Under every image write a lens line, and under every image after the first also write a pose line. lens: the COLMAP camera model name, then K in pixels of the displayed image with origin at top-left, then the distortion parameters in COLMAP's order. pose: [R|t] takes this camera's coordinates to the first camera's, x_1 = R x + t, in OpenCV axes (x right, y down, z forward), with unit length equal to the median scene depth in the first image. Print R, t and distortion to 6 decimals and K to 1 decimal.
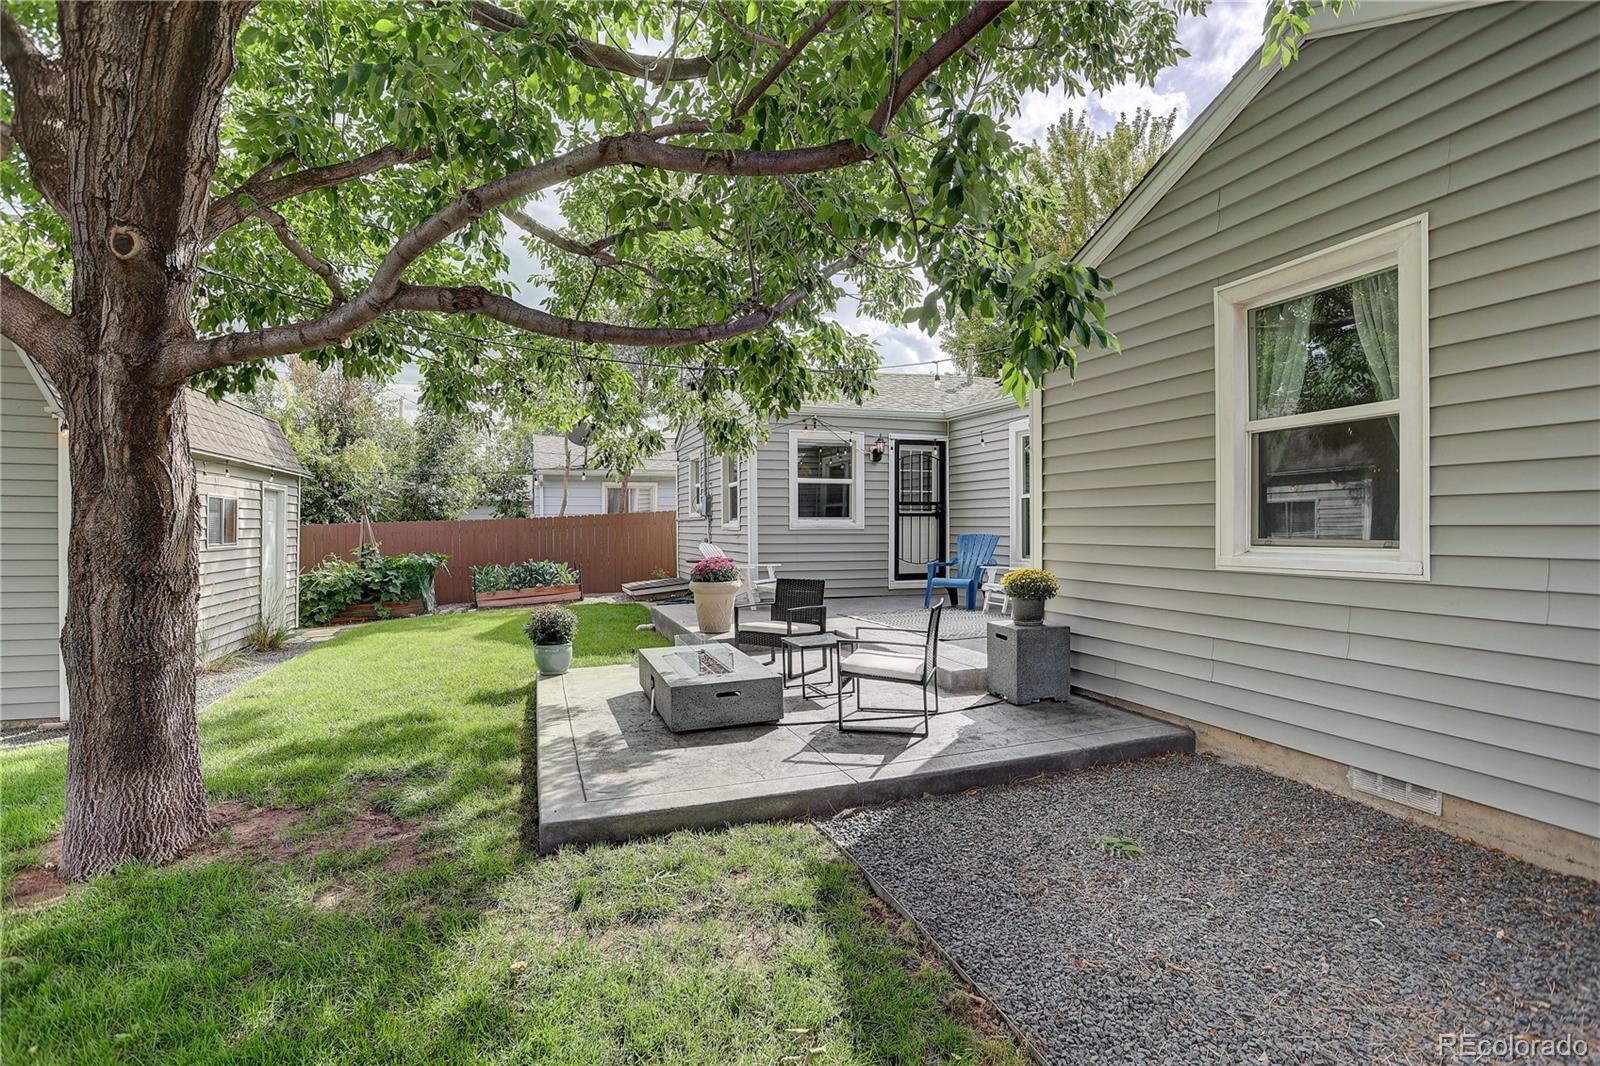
lens RADIAL K [[788.5, 0, 796.6], [0, 788.5, 530.7], [0, 0, 1]] dist [-0.068875, 0.031767]
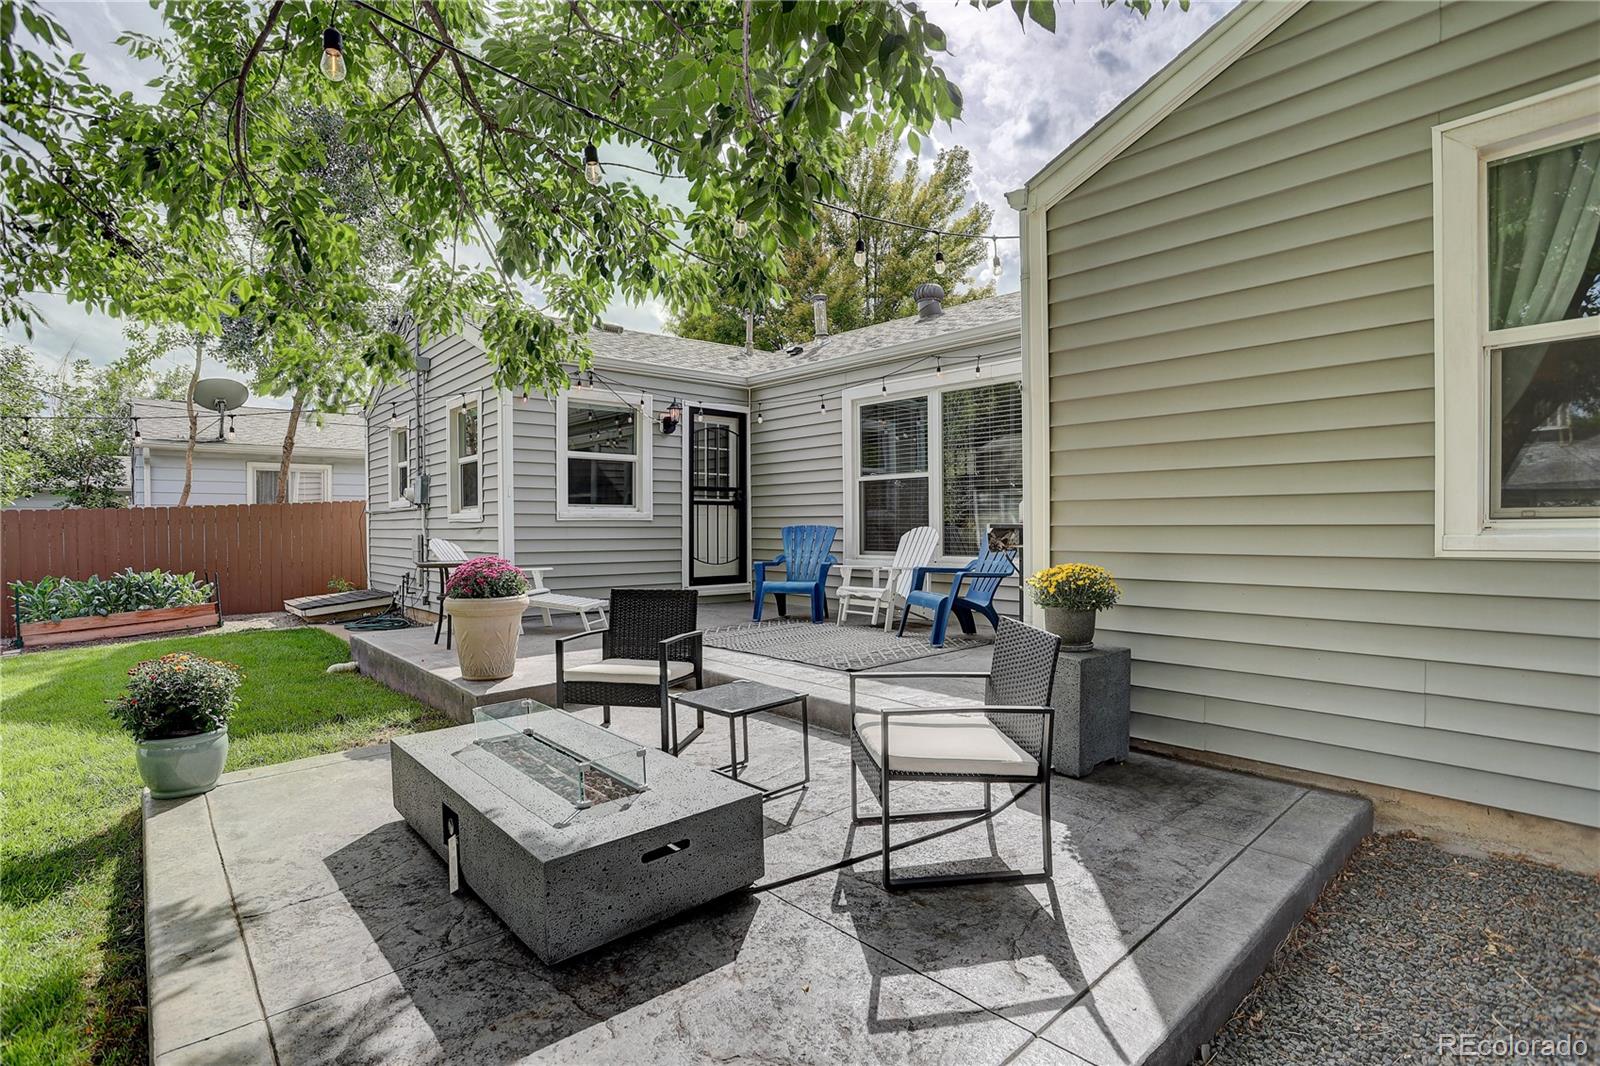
lens RADIAL K [[788.5, 0, 796.6], [0, 788.5, 530.7], [0, 0, 1]] dist [-0.068875, 0.031767]
pose [[0.924048, -0.003549, 0.382259, -0.095486], [0.004677, 0.999987, -0.002019, 0.012499], [-0.382247, 0.003654, 0.924053, 0.282665]]
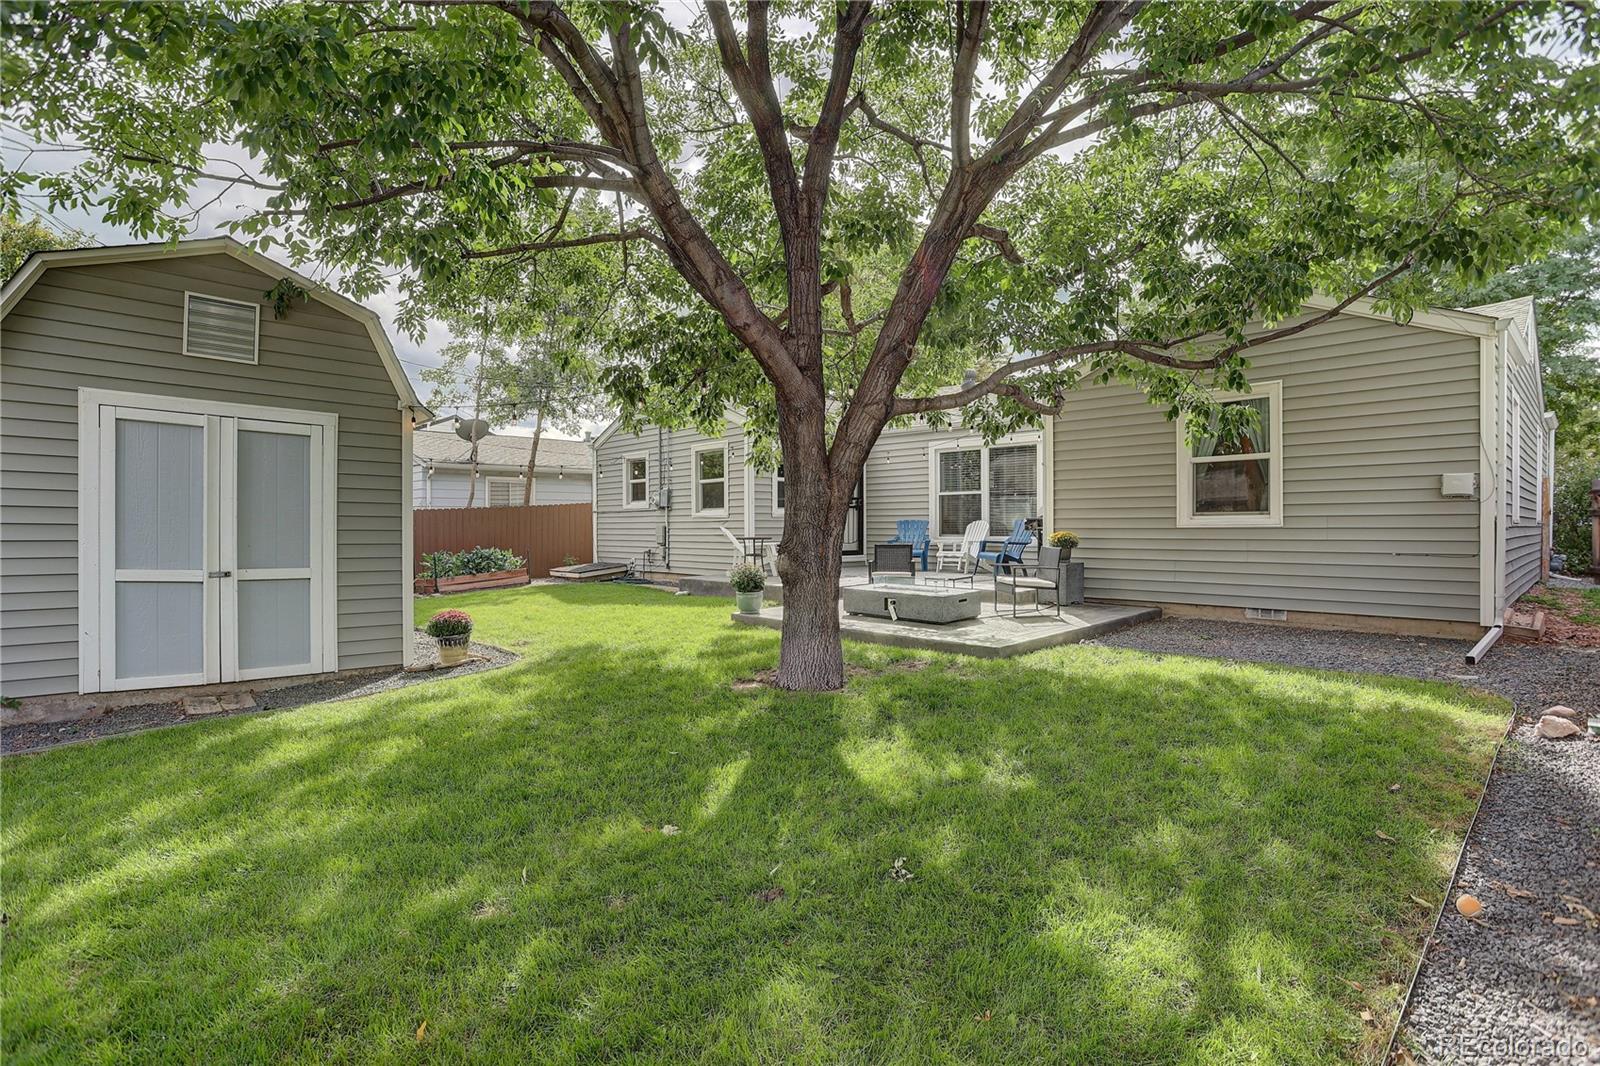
lens RADIAL K [[788.5, 0, 796.6], [0, 788.5, 530.7], [0, 0, 1]] dist [-0.068875, 0.031767]
pose [[0.912106, -0.002108, 0.409949, -0.587825], [0.003032, 0.999994, -0.001606, 0.027508], [-0.409943, 0.002708, 0.912107, -0.231846]]
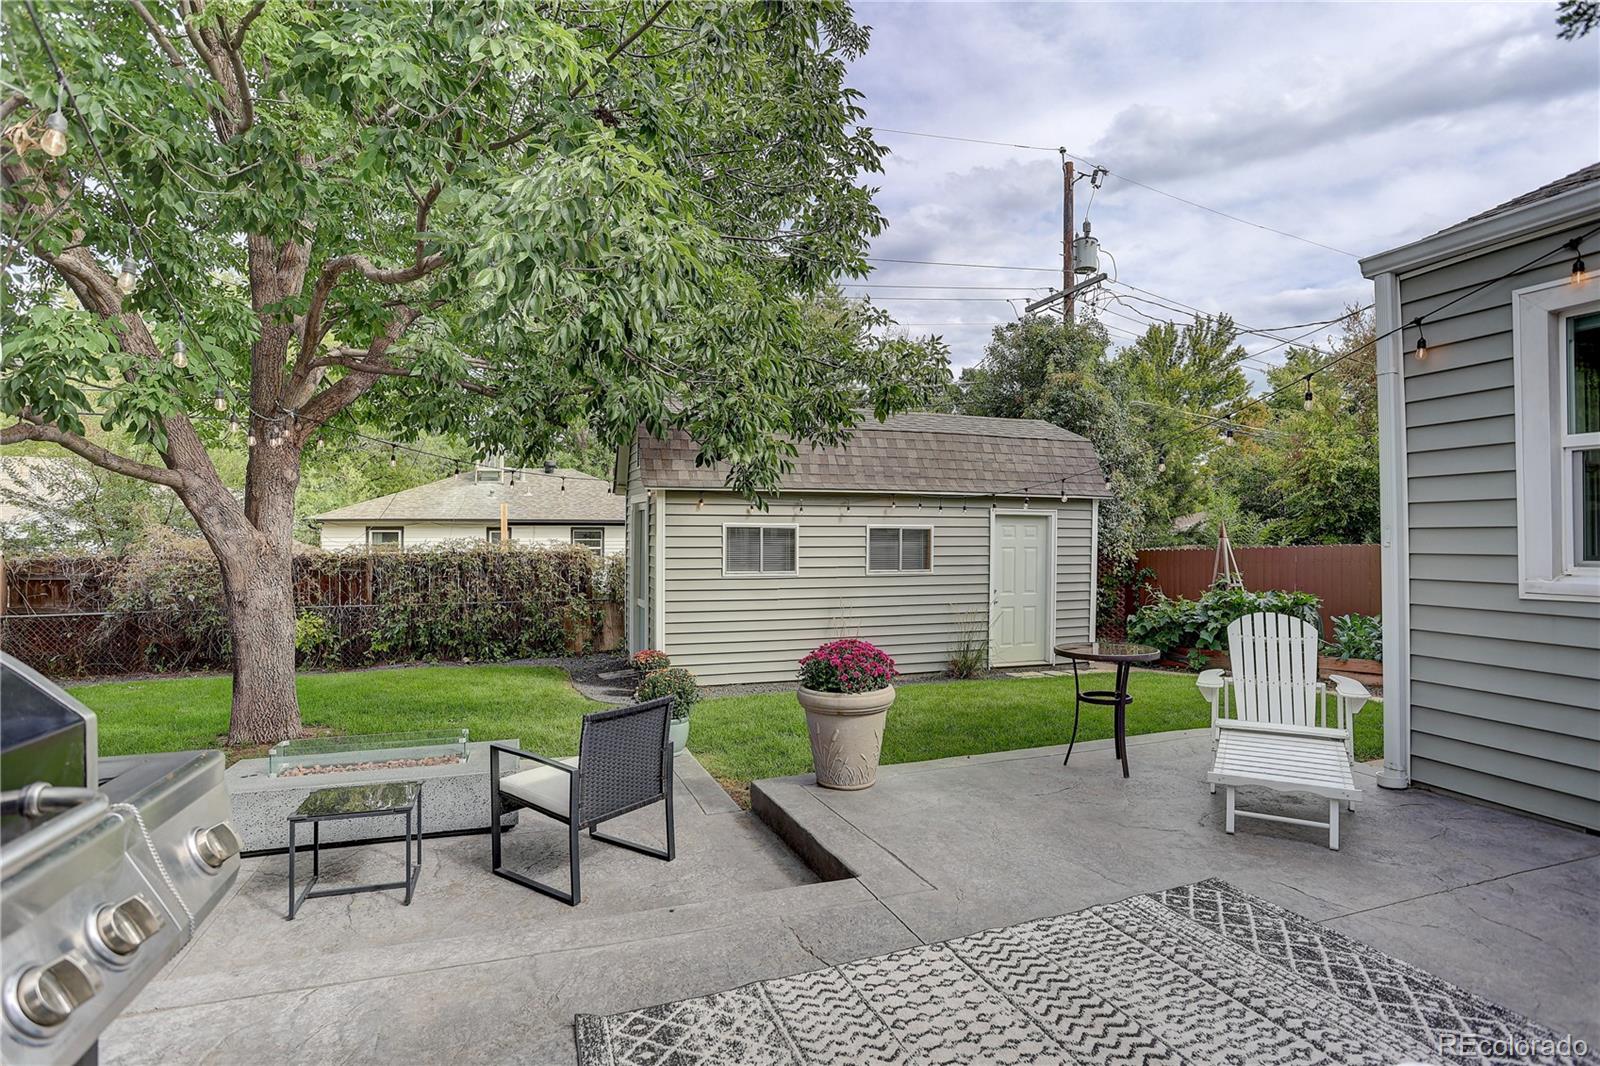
lens RADIAL K [[788.5, 0, 796.6], [0, 788.5, 530.7], [0, 0, 1]] dist [-0.068875, 0.031767]
pose [[0.010054, -0.007801, -0.999919, 0.334047], [-0.008374, 0.999934, -0.007886, -0.024553], [0.999914, 0.008452, 0.009988, 0.817550]]
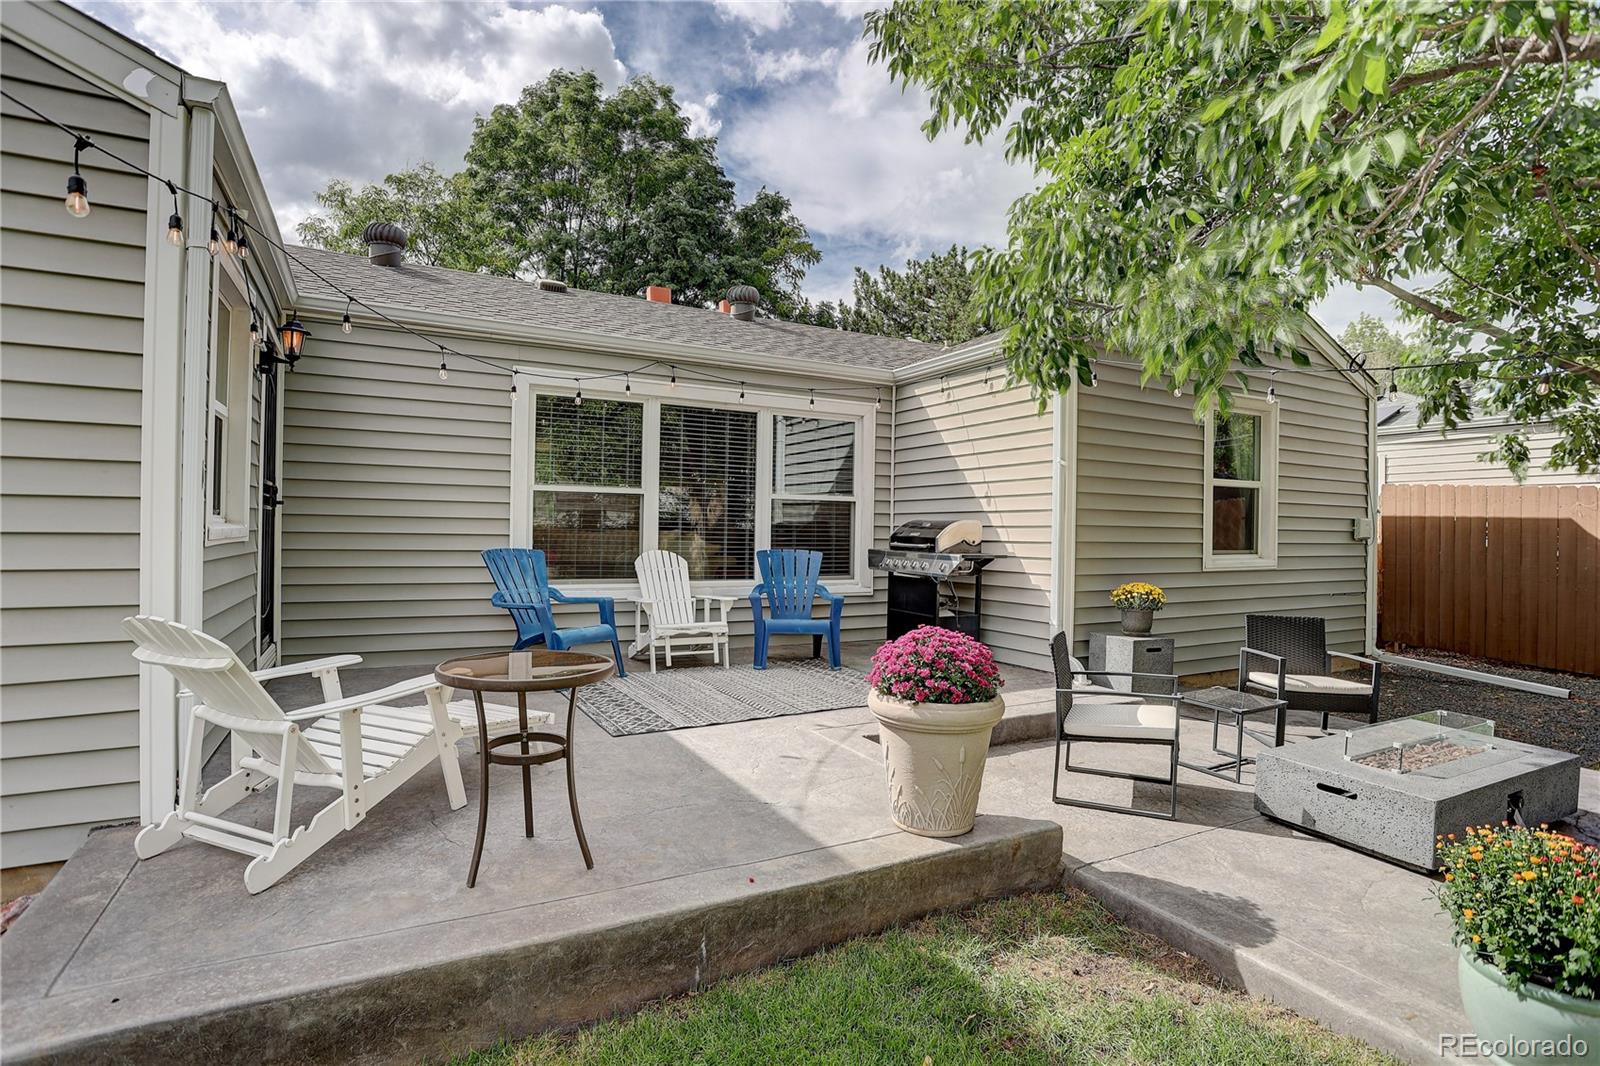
lens RADIAL K [[788.5, 0, 796.6], [0, 788.5, 530.7], [0, 0, 1]] dist [-0.068875, 0.031767]
pose [[-0.159172, 0.004736, 0.987240, -0.395637], [-0.006656, 0.999961, -0.005870, -0.006864], [-0.987228, -0.007505, -0.159134, 0.952931]]
